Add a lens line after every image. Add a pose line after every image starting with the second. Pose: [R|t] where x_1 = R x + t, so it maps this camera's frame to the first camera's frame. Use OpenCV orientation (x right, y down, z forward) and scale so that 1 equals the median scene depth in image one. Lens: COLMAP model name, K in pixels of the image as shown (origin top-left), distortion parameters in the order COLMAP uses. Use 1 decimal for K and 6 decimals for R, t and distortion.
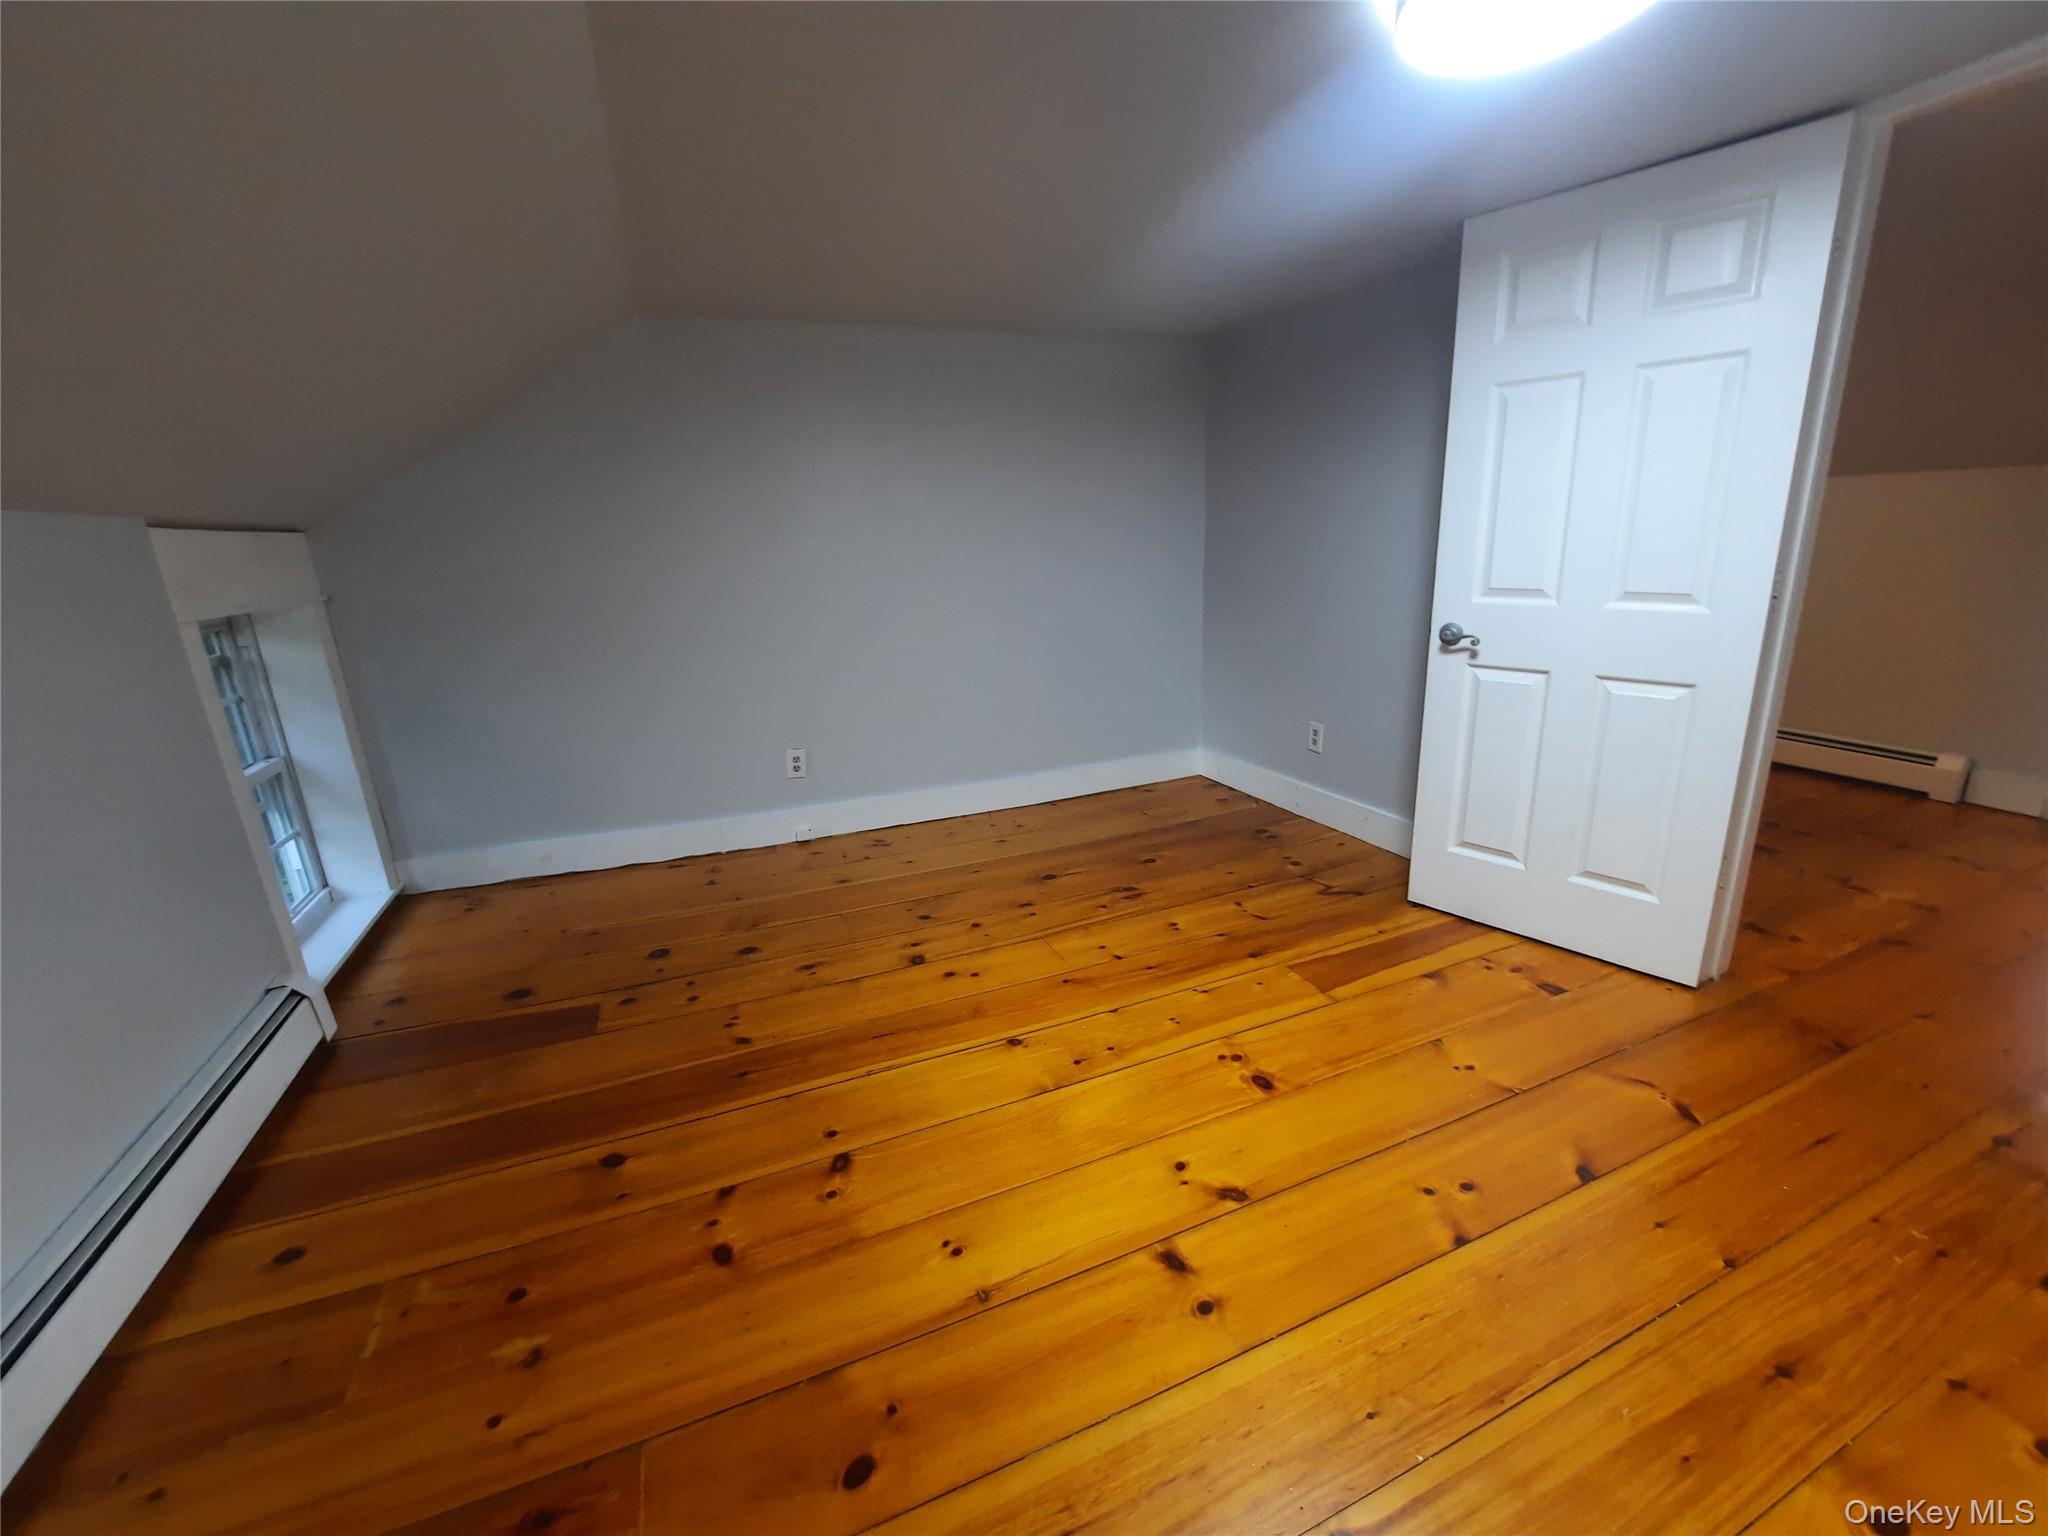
lens RADIAL K [[810.1, 0, 1000.0], [0, 810.1, 759.9], [0, 0, 1]] dist [-0.019739, -0.000033]
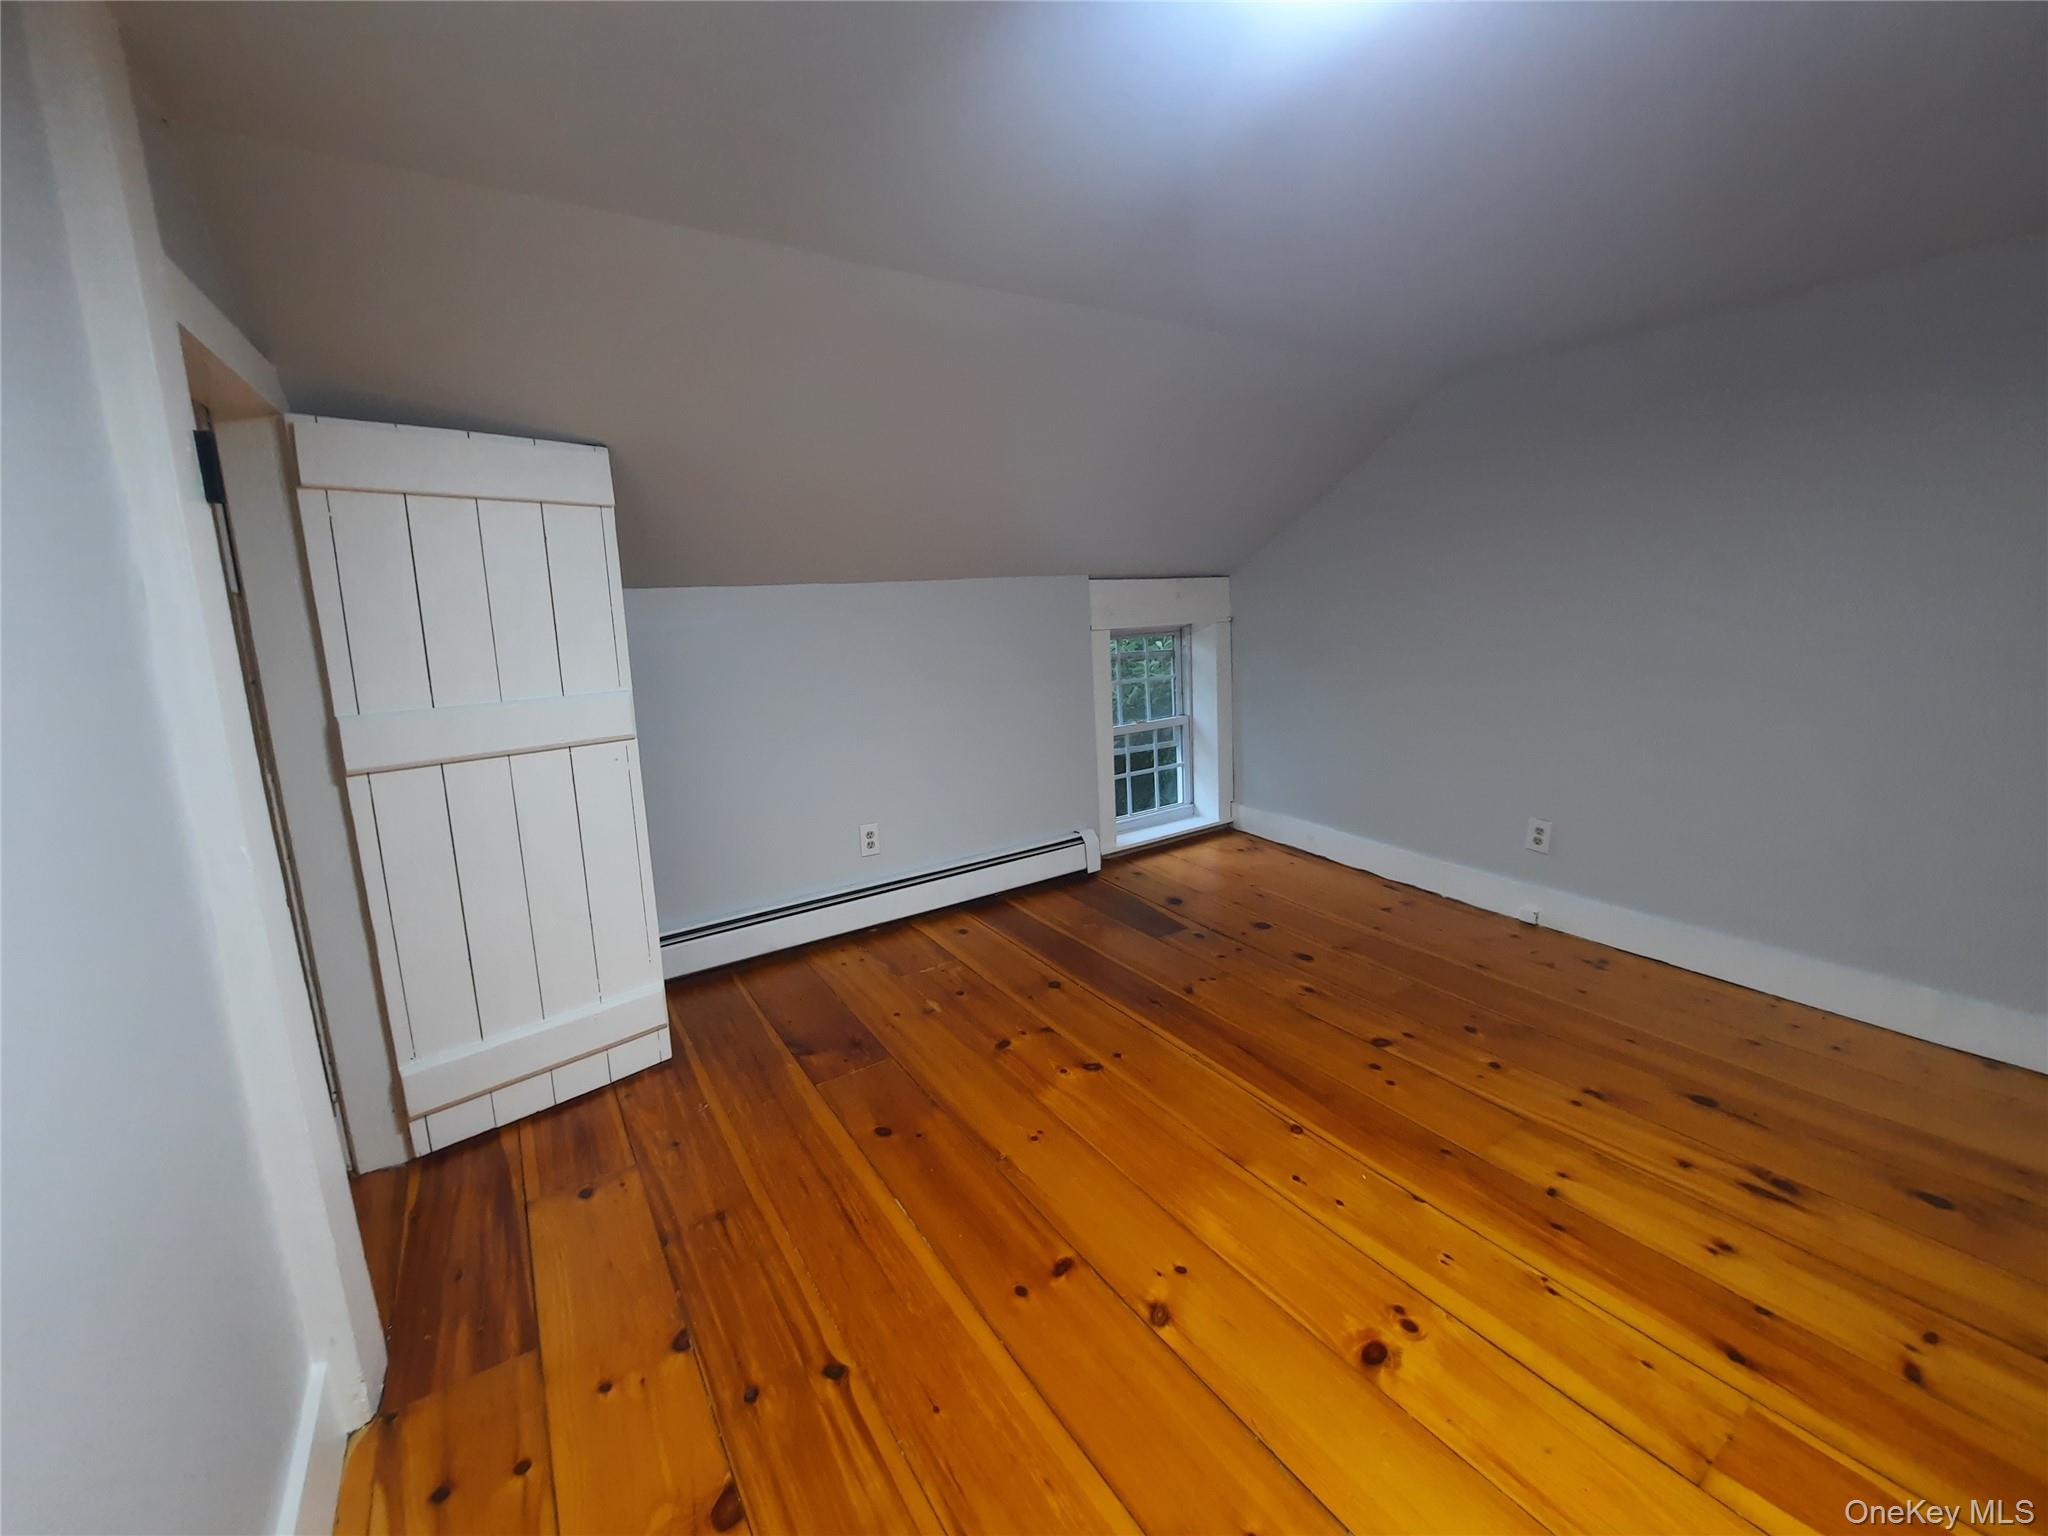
lens RADIAL K [[810.1, 0, 1000.0], [0, 810.1, 759.9], [0, 0, 1]] dist [-0.019739, -0.000033]
pose [[0.183126, 0.222331, -0.957619, 0.715097], [-0.236273, 0.955493, 0.176655, -0.139596], [0.954275, 0.193910, 0.227506, 0.345493]]
